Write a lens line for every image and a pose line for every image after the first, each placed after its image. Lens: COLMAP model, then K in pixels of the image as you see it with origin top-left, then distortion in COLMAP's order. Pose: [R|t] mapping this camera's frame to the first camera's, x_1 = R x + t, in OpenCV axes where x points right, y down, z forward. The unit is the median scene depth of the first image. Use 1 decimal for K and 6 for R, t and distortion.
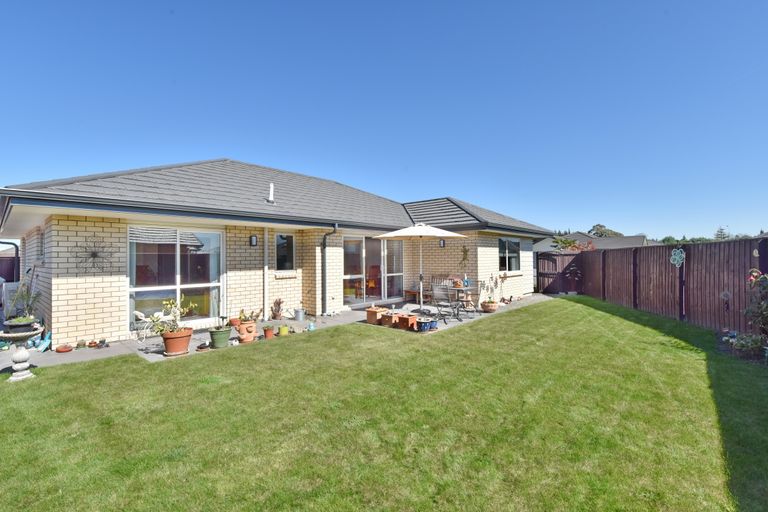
lens RADIAL K [[352.1, 0, 405.3], [0, 352.1, 255.9], [0, 0, 1]] dist [-0.003633, -0.000486]
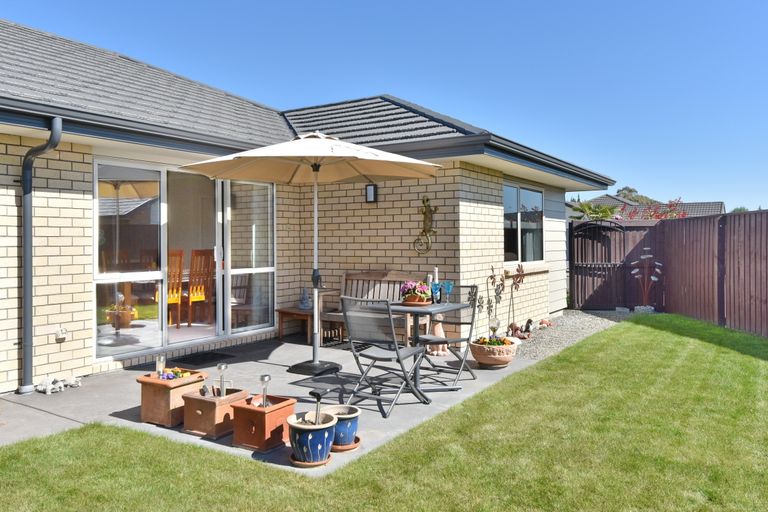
lens RADIAL K [[580.5, 0, 385.8], [0, 580.5, 252.1], [0, 0, 1]] dist [0.002118, 0.001051]
pose [[0.990585, 0.000826, 0.136894, 0.032710], [-0.003415, 0.999820, 0.018673, 0.020856], [-0.136854, -0.018964, 0.990410, 0.359365]]
